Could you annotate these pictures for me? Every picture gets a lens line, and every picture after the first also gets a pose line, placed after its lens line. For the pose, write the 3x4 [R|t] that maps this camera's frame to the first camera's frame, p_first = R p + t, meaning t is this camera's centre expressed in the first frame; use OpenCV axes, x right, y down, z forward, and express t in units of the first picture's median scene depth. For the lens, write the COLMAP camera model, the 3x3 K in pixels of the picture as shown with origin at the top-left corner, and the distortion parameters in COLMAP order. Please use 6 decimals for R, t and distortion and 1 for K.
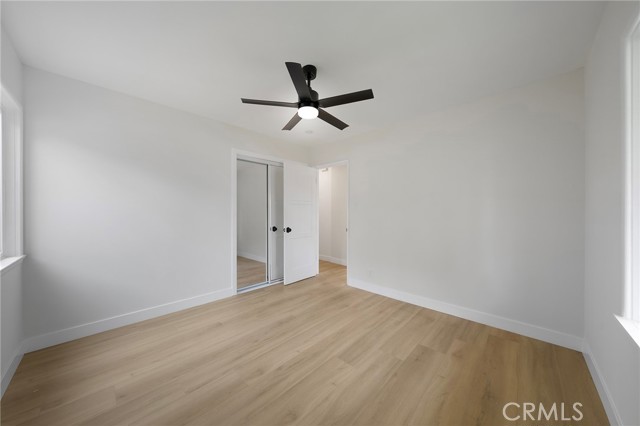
lens RADIAL K [[222.2, 0, 316.6], [0, 222.2, 212.7], [0, 0, 1]] dist [-0.000165, -0.000028]
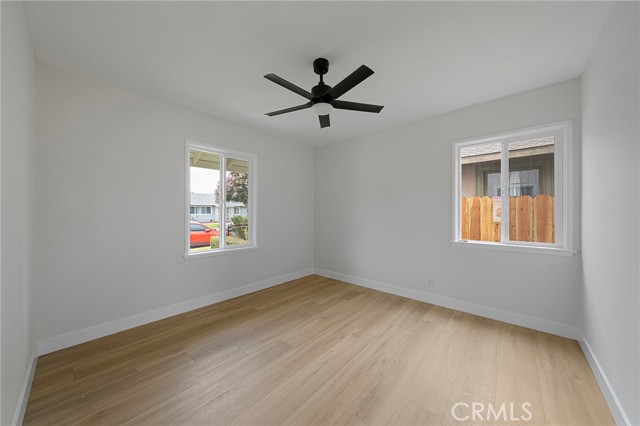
lens RADIAL K [[222.2, 0, 316.6], [0, 222.2, 212.7], [0, 0, 1]] dist [-0.000165, -0.000028]
pose [[-0.999304, -0.001776, -0.037268, 0.023822], [-0.001752, 0.999998, -0.000679, 0.002820], [0.037269, -0.000613, -0.999305, 2.223153]]
